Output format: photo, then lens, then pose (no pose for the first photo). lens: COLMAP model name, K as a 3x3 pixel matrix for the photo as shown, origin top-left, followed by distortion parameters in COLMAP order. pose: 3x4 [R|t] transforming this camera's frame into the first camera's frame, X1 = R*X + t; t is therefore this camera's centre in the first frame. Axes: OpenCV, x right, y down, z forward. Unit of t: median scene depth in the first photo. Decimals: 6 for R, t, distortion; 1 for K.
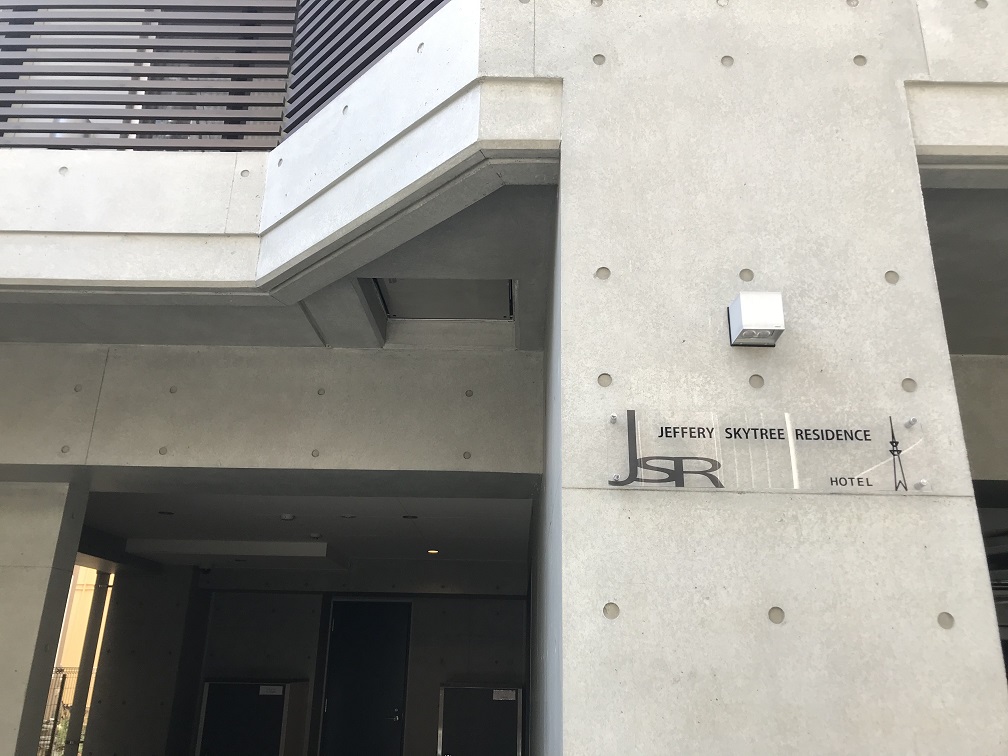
lens RADIAL K [[828.3, 0, 494.9], [0, 828.3, 384.7], [0, 0, 1]] dist [0.062561, -0.050268]
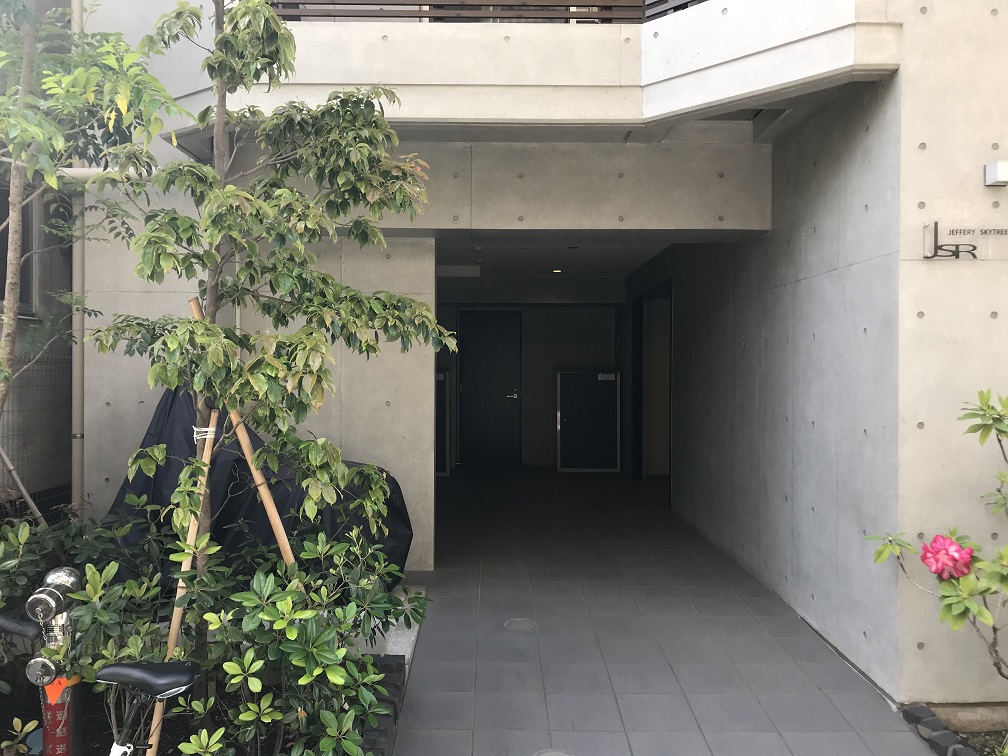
lens RADIAL K [[828.3, 0, 513.3], [0, 828.3, 381.2], [0, 0, 1]] dist [0.062561, -0.050268]
pose [[0.998214, -0.027535, 0.053011, -0.854276], [0.007881, 0.940378, 0.340040, -0.266532], [-0.059213, -0.339015, 0.938916, -0.879256]]
